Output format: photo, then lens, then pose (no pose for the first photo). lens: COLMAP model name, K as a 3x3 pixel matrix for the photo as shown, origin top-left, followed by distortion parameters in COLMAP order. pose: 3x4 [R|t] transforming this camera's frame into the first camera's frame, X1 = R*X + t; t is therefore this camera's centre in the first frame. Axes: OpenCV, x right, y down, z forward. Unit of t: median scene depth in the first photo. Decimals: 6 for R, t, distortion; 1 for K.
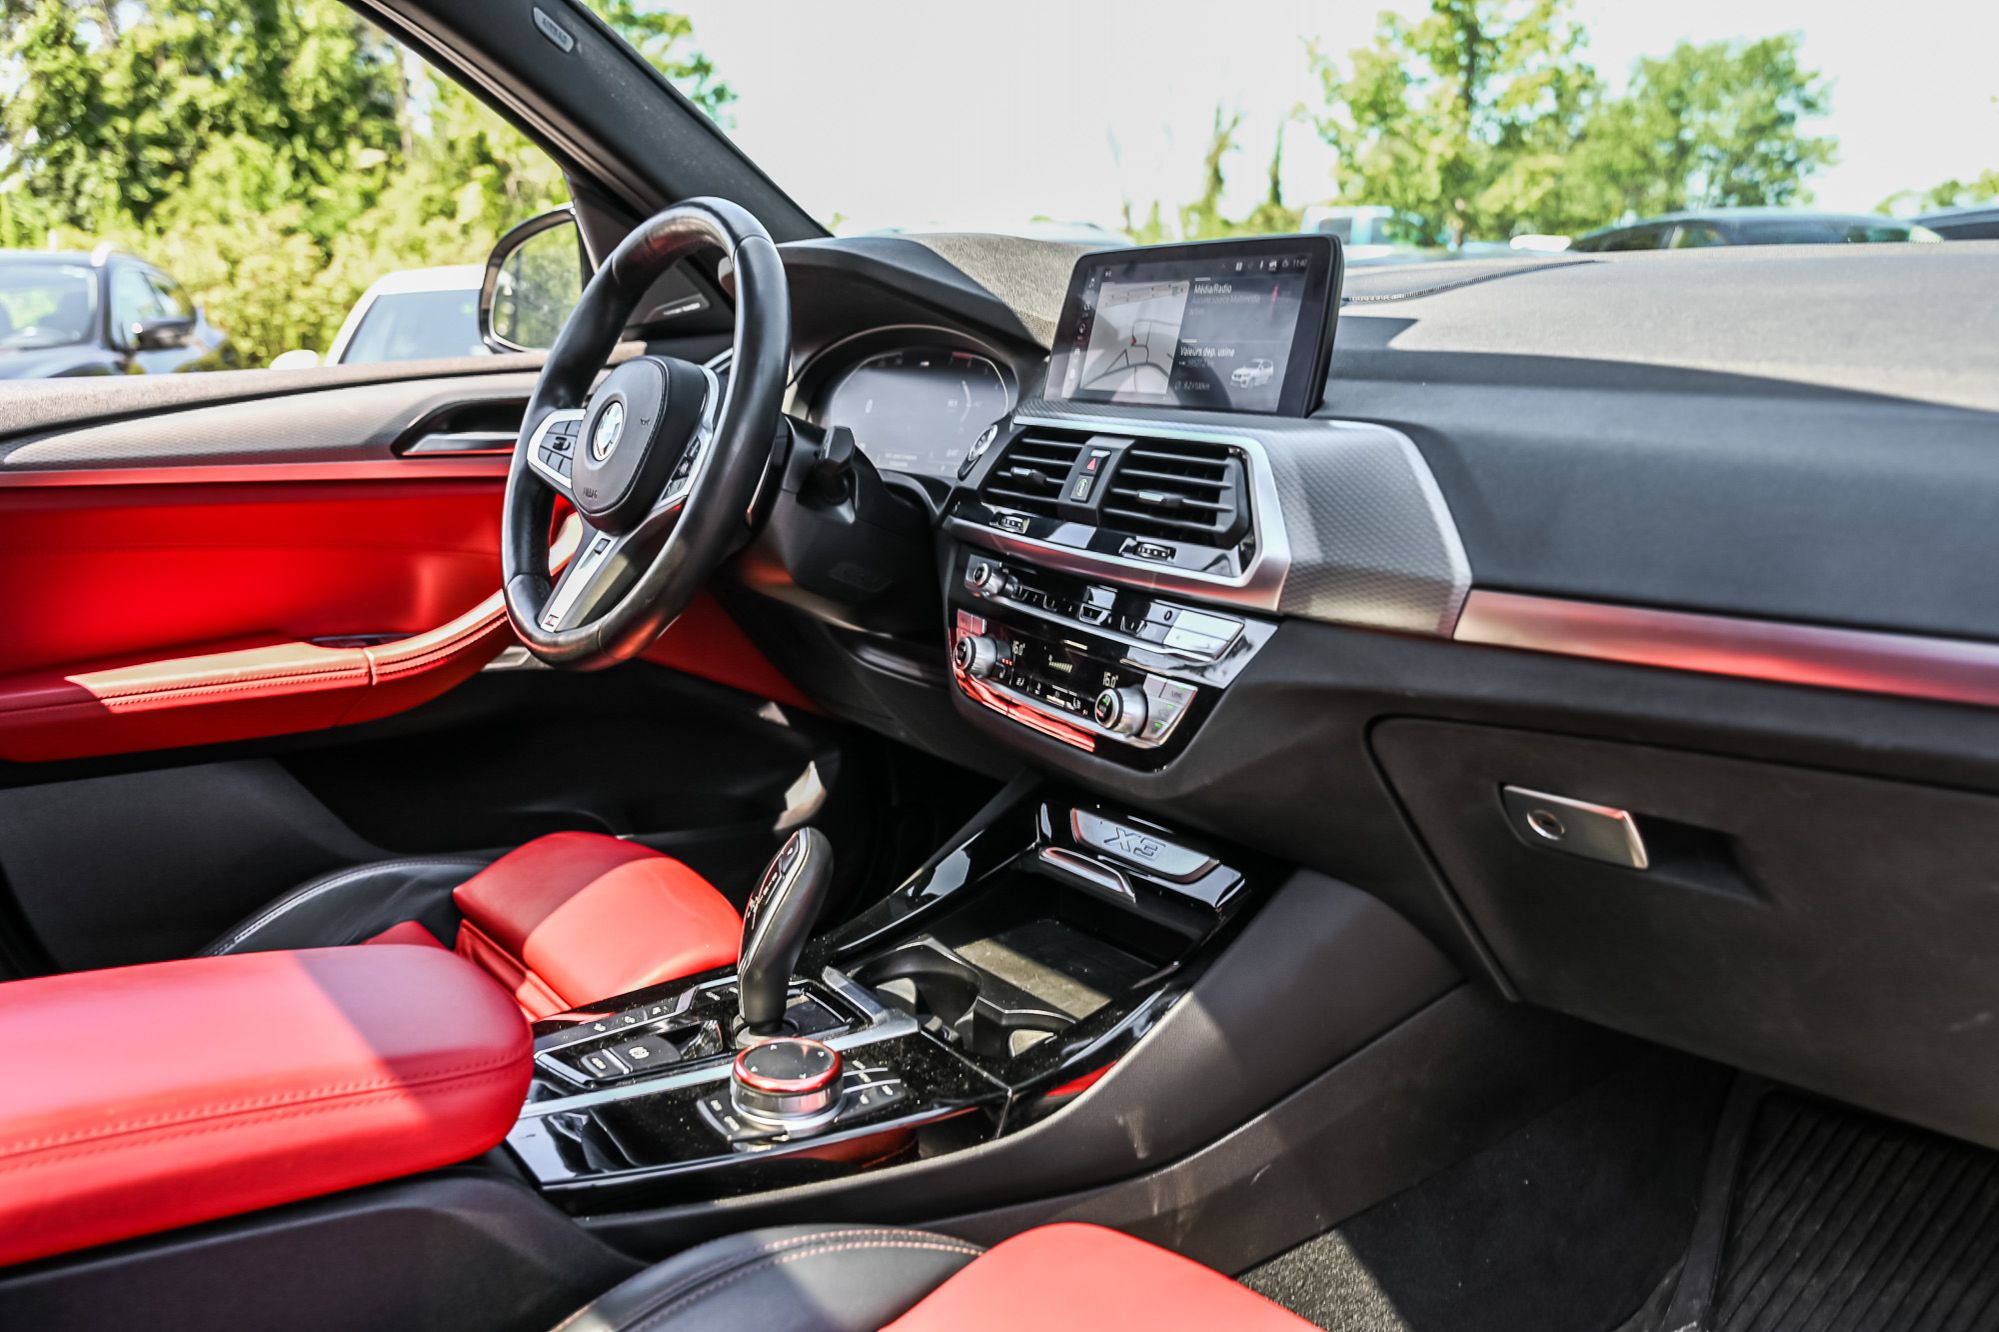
lens RADIAL K [[1618.7, 0, 999.5], [0, 1618.7, 666.0], [0, 0, 1]] dist [0.006940, -0.005212]
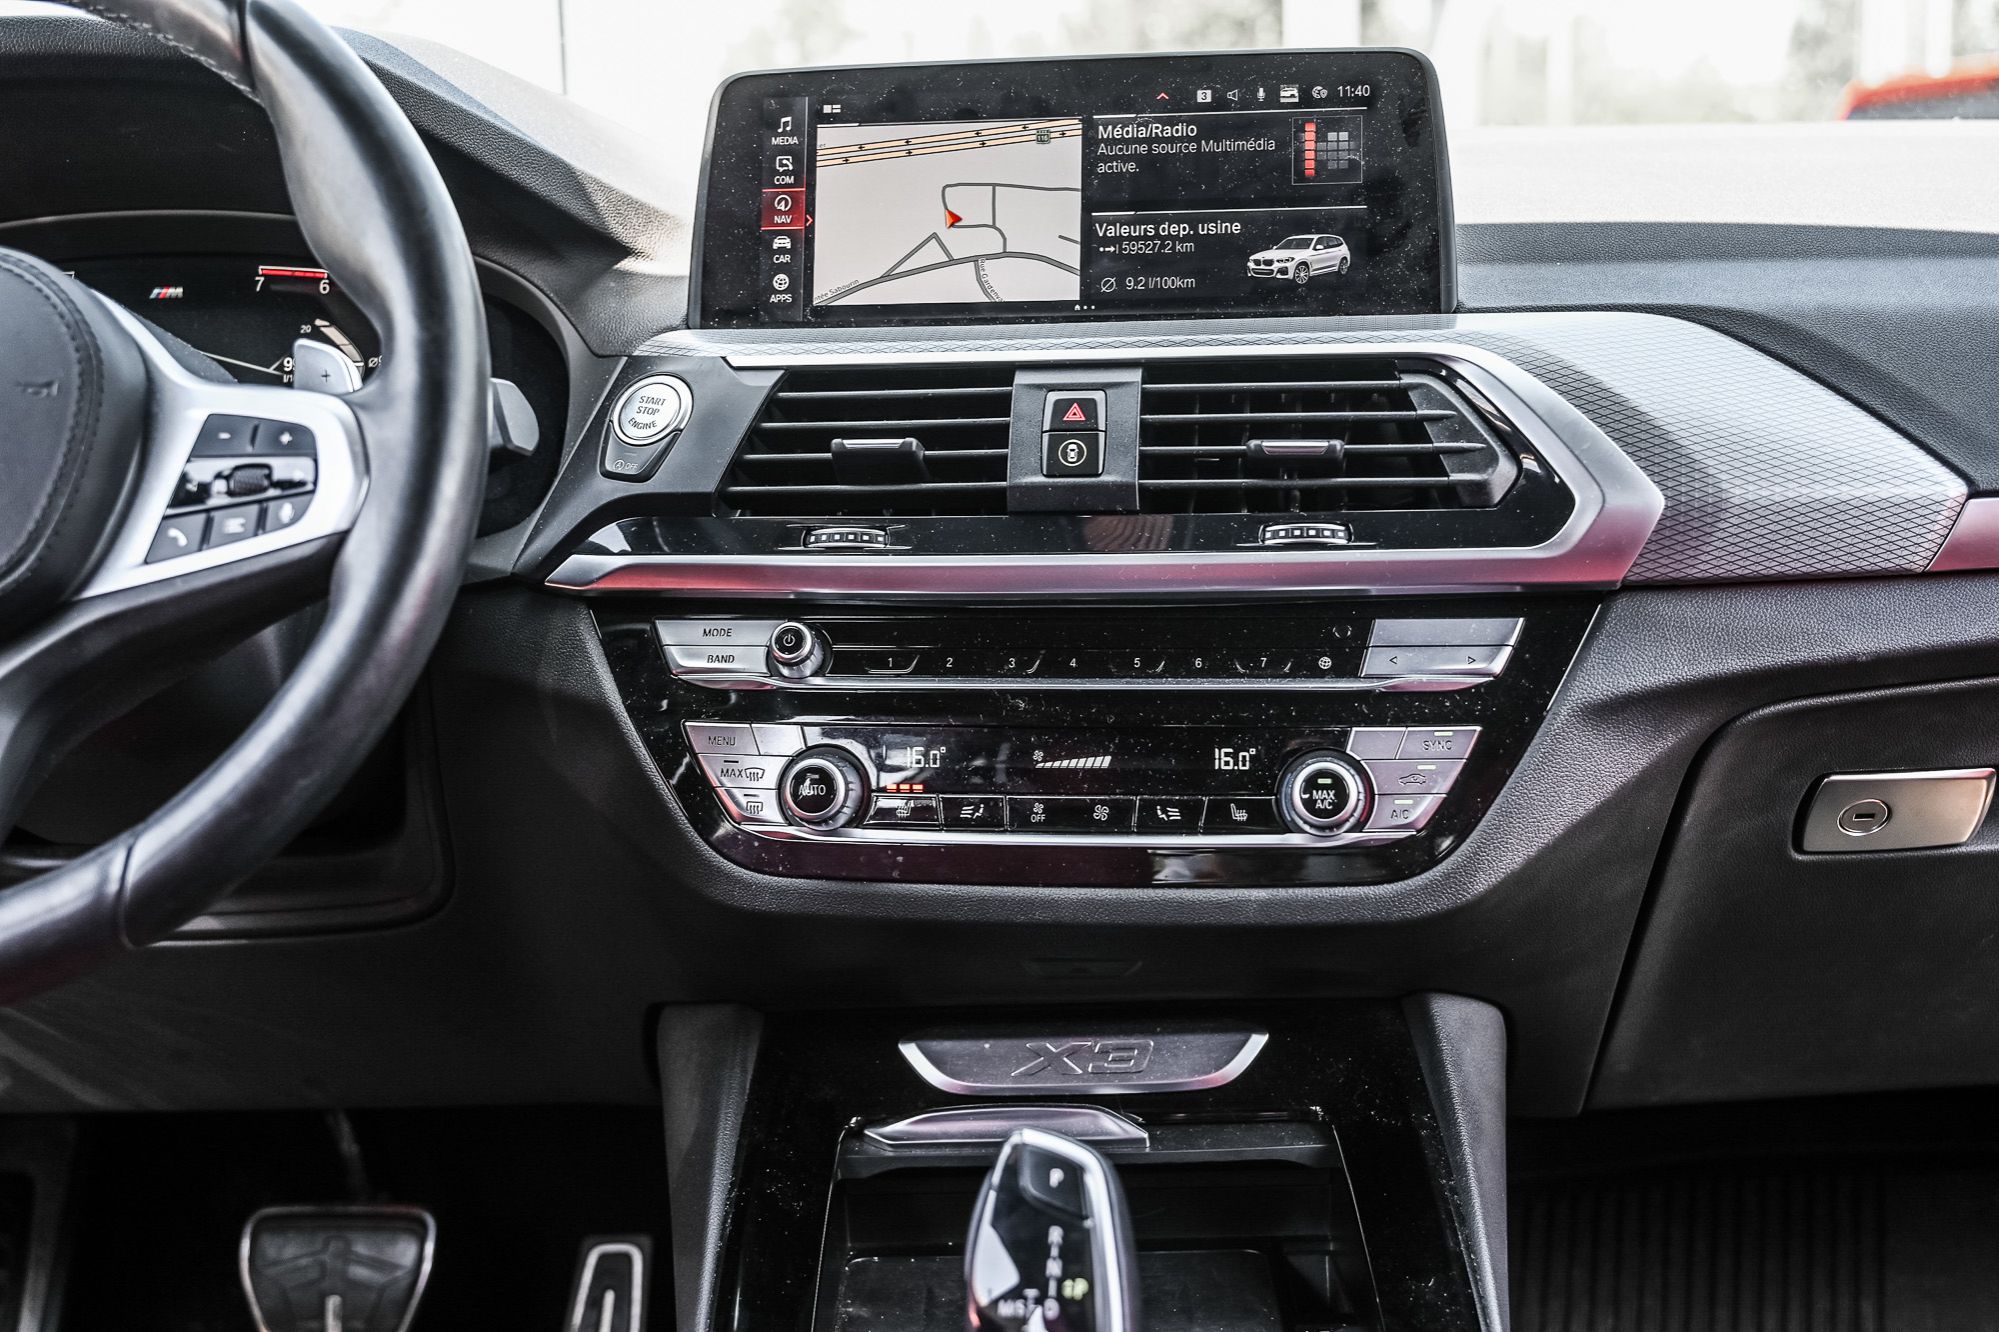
lens RADIAL K [[2400.1, 0, 999.5], [0, 2400.1, 666.0], [0, 0, 1]] dist [0.020226, -0.020020]
pose [[0.601035, -0.114411, 0.790991, -0.379548], [0.181910, 0.983307, 0.004004, -0.024923], [-0.778245, 0.141483, 0.611814, 0.289486]]
